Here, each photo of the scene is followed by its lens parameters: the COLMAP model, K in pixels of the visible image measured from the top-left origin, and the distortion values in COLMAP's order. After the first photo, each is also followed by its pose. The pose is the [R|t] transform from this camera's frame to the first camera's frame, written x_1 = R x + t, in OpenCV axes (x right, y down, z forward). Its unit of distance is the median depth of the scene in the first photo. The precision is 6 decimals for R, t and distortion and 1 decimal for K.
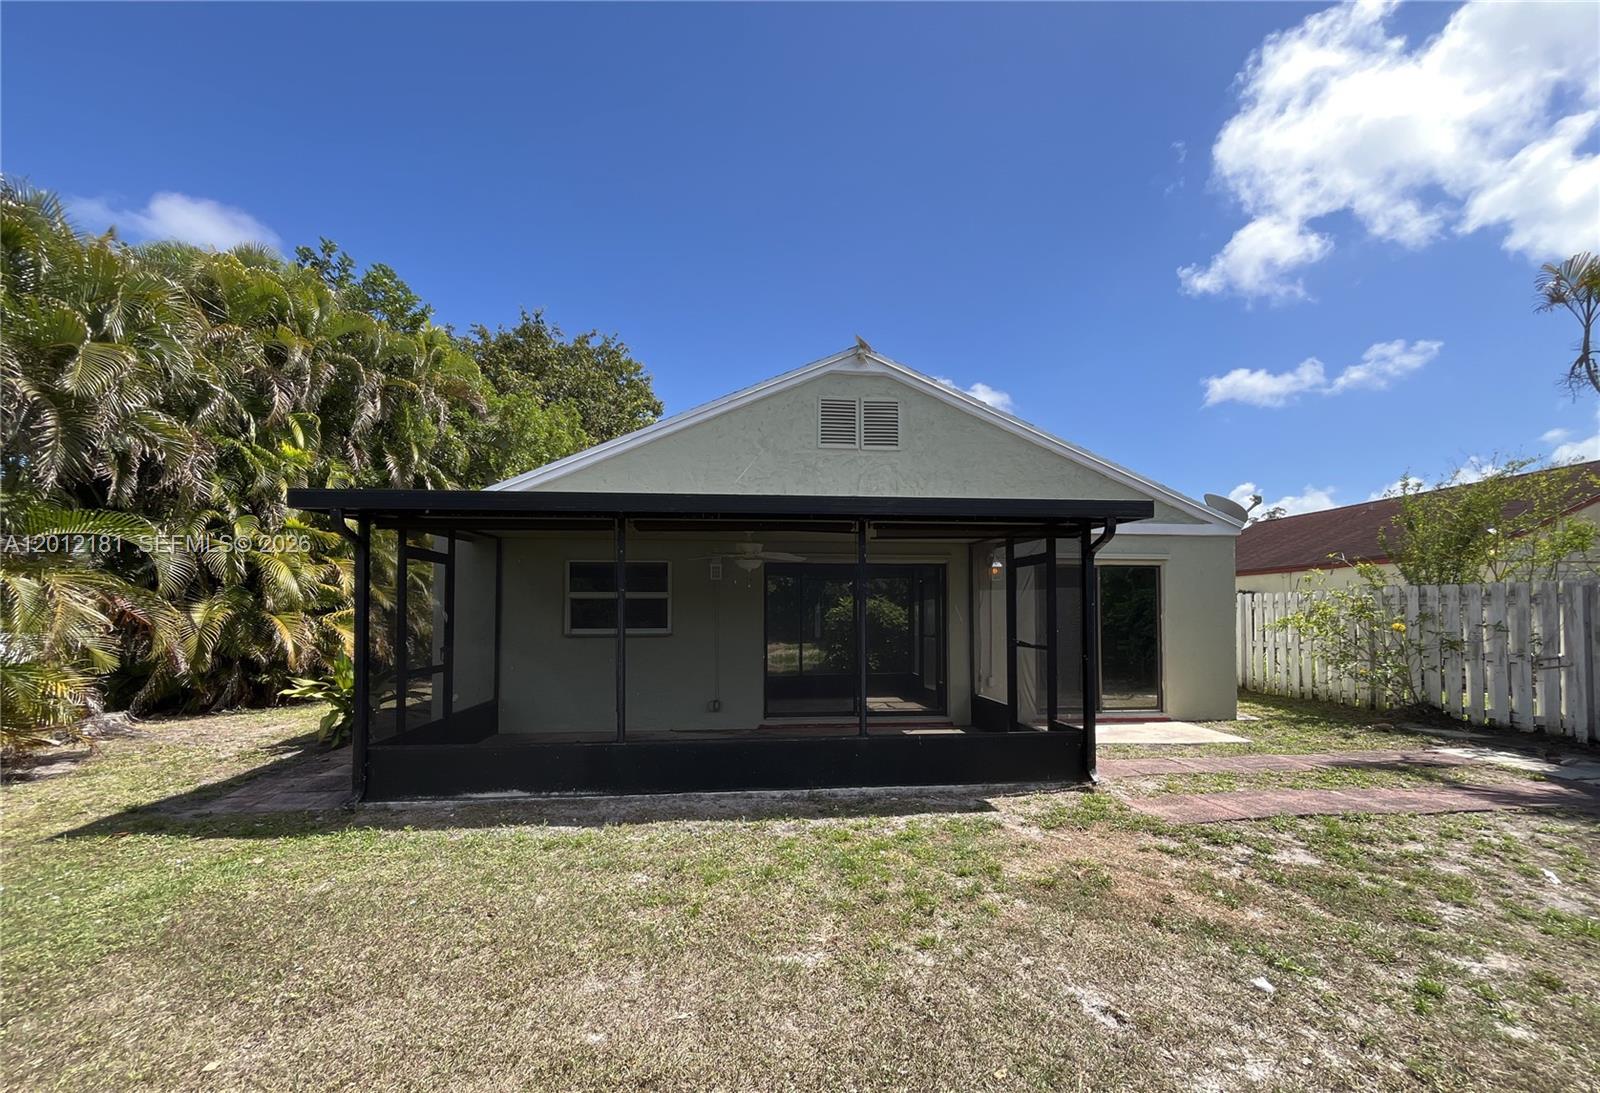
lens RADIAL K [[629.9, 0, 796.4], [0, 629.9, 606.2], [0, 0, 1]] dist [-0.010122, 0.000228]
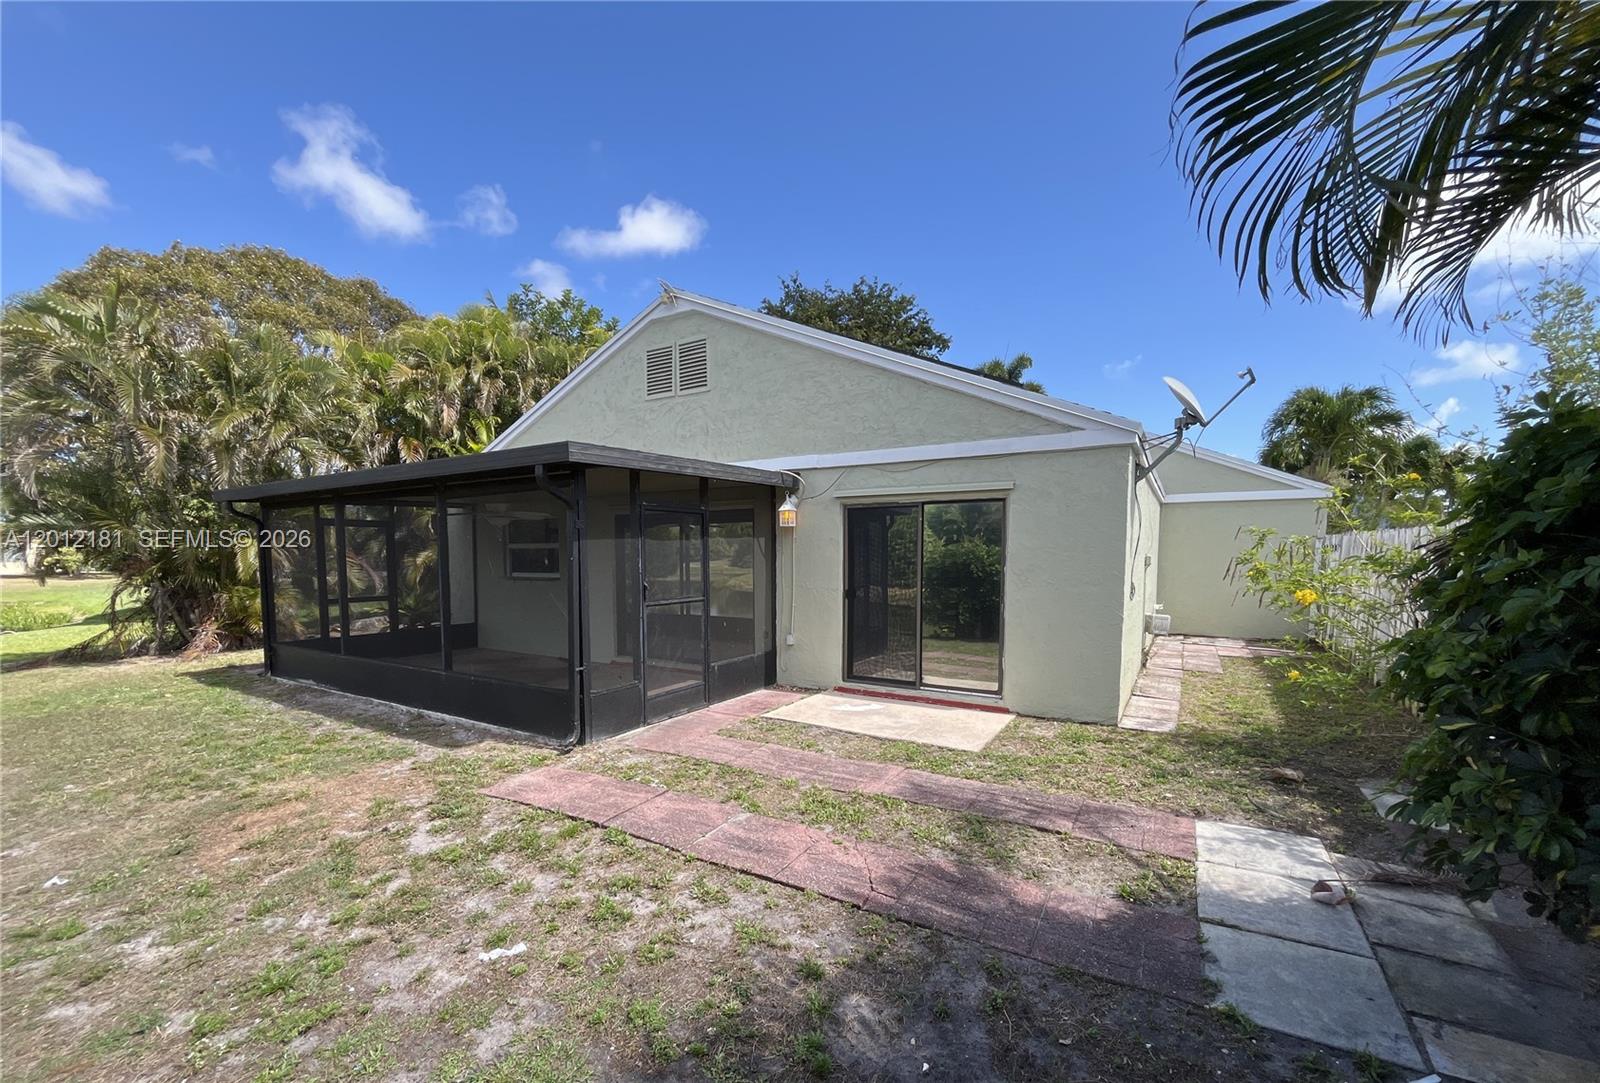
lens RADIAL K [[640.9, 0, 805.1], [0, 640.9, 598.5], [0, 0, 1]] dist [0.002219, 0.000311]
pose [[0.810290, 0.041809, -0.584536, 0.856360], [0.011857, 0.996078, 0.087682, -0.017549], [0.585909, -0.077979, 0.806616, 0.276681]]
